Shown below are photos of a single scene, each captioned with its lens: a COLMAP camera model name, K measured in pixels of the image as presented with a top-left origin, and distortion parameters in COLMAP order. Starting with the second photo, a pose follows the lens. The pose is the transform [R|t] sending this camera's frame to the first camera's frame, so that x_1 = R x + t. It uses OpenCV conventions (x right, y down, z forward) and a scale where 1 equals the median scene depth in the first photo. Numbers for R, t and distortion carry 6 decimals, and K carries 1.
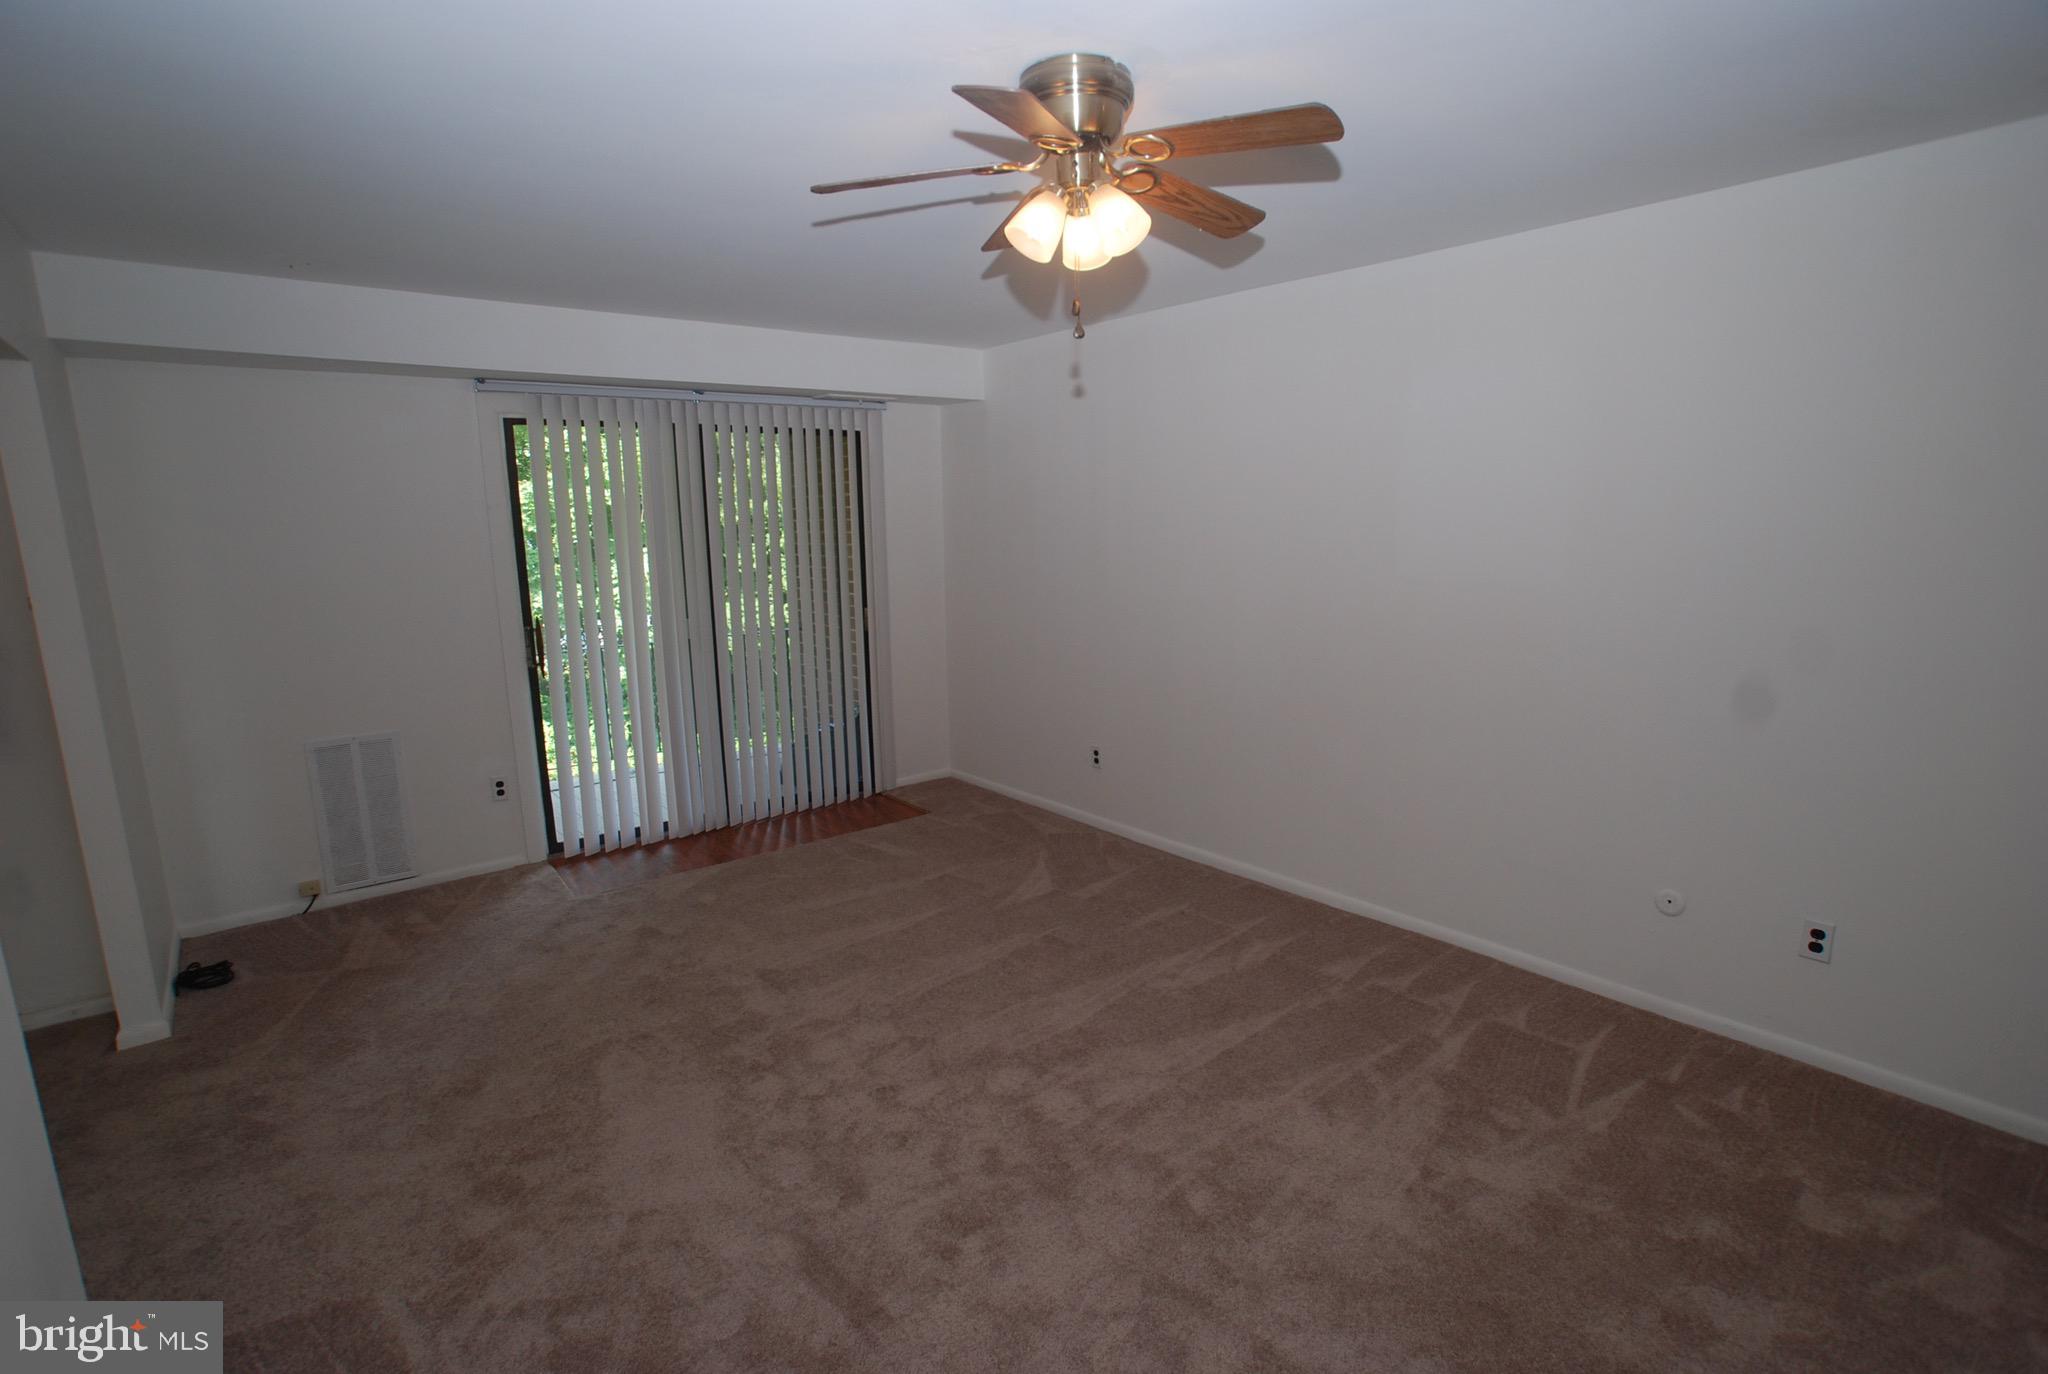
lens RADIAL K [[956.4, 0, 1032.2], [0, 956.4, 693.9], [0, 0, 1]] dist [-0.067892, 0.027766]
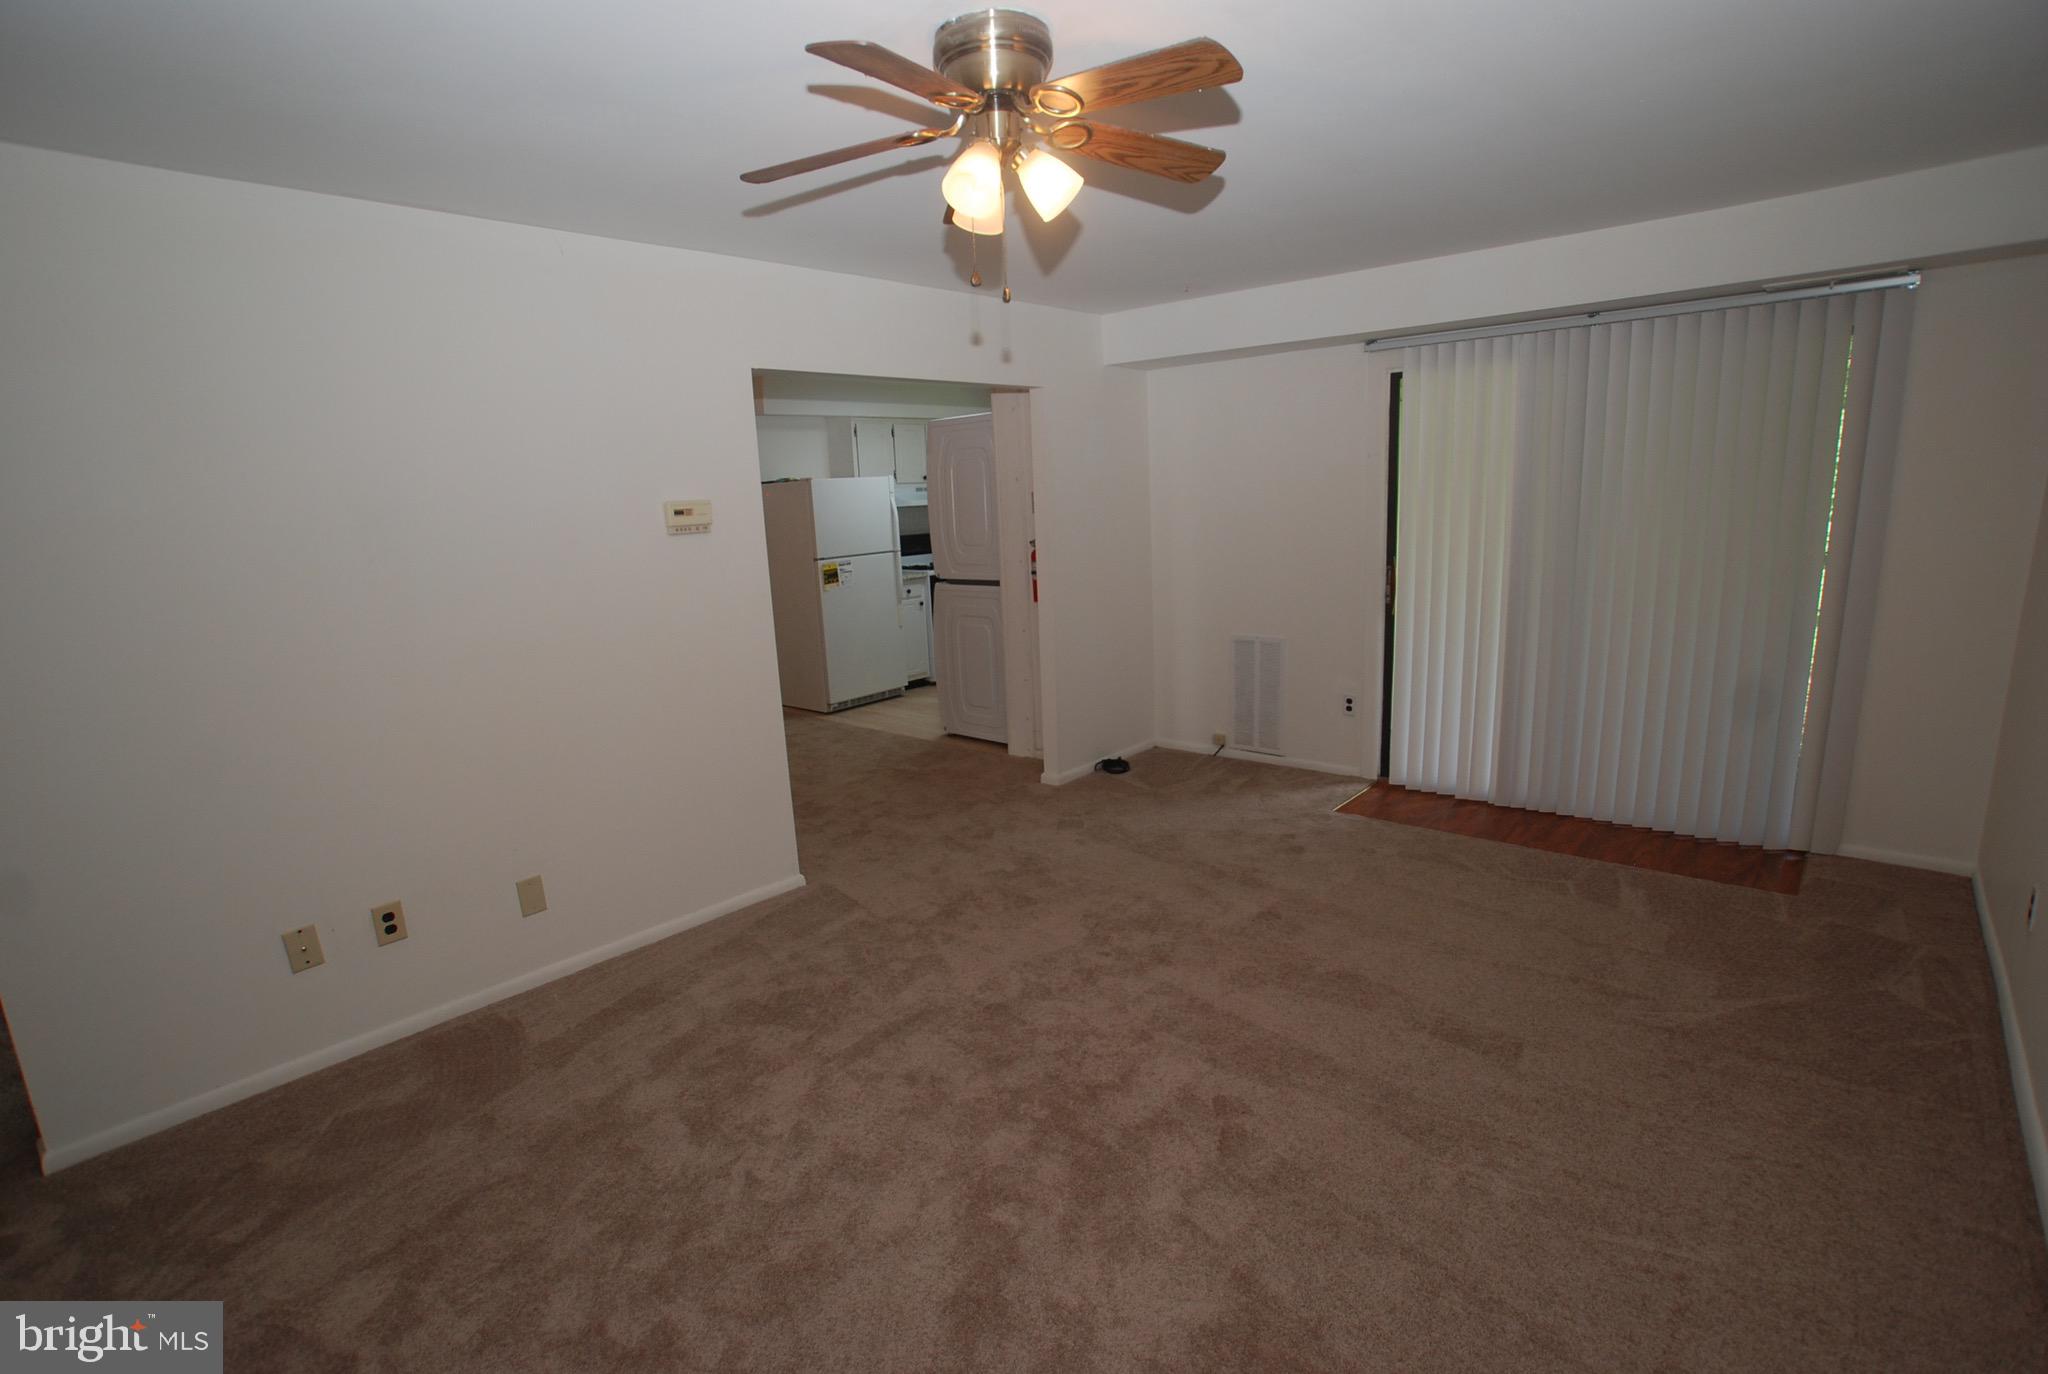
lens RADIAL K [[956.4, 0, 1032.2], [0, 956.4, 693.9], [0, 0, 1]] dist [-0.067892, 0.027766]
pose [[0.193150, 0.214049, -0.957536, 0.502876], [-0.137543, 0.972184, 0.189579, -0.085181], [0.971481, 0.095085, 0.217218, 0.405405]]
